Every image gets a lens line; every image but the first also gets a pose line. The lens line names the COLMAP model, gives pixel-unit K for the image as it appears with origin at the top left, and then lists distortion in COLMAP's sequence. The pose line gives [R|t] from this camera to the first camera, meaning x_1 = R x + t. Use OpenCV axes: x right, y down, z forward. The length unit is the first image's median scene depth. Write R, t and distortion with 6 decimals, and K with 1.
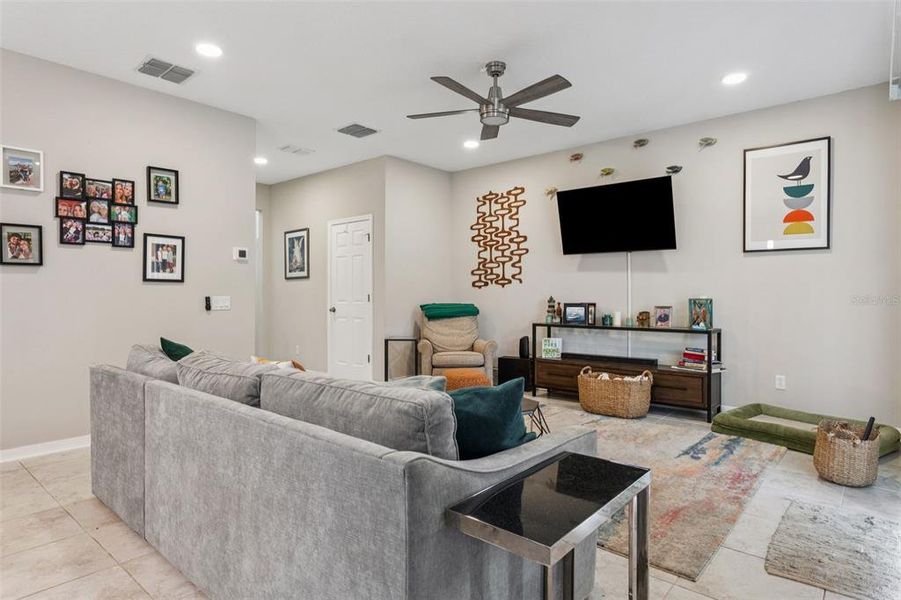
lens RADIAL K [[504.9, 0, 452.0], [0, 504.9, 293.9], [0, 0, 1]] dist [-0.007962, 0.000570]
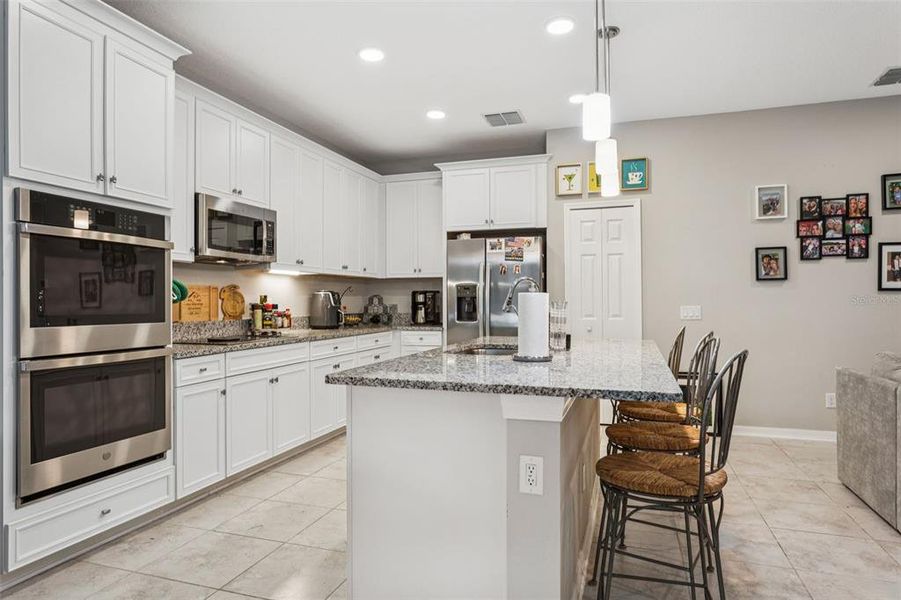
lens RADIAL K [[546.2, 0, 450.5], [0, 546.2, 300.0], [0, 0, 1]] dist [-0.003381, 0.001382]
pose [[0.378684, -0.000558, -0.925526, 0.062868], [0.001902, 0.999998, 0.000176, -0.008264], [0.925524, -0.001827, 0.378685, -0.181193]]
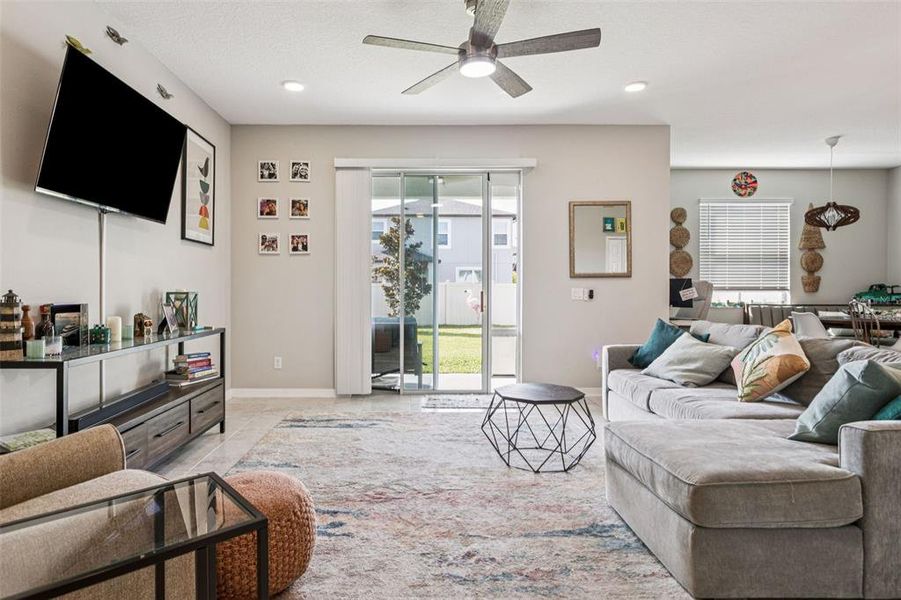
lens RADIAL K [[509.8, 0, 419.0], [0, 509.8, 285.2], [0, 0, 1]] dist [0.000203, 0.001465]
pose [[-0.653354, 0.005171, 0.757034, -0.384688], [-0.000520, 0.999973, -0.007280, 0.004369], [-0.757052, -0.005150, -0.653334, 1.324803]]
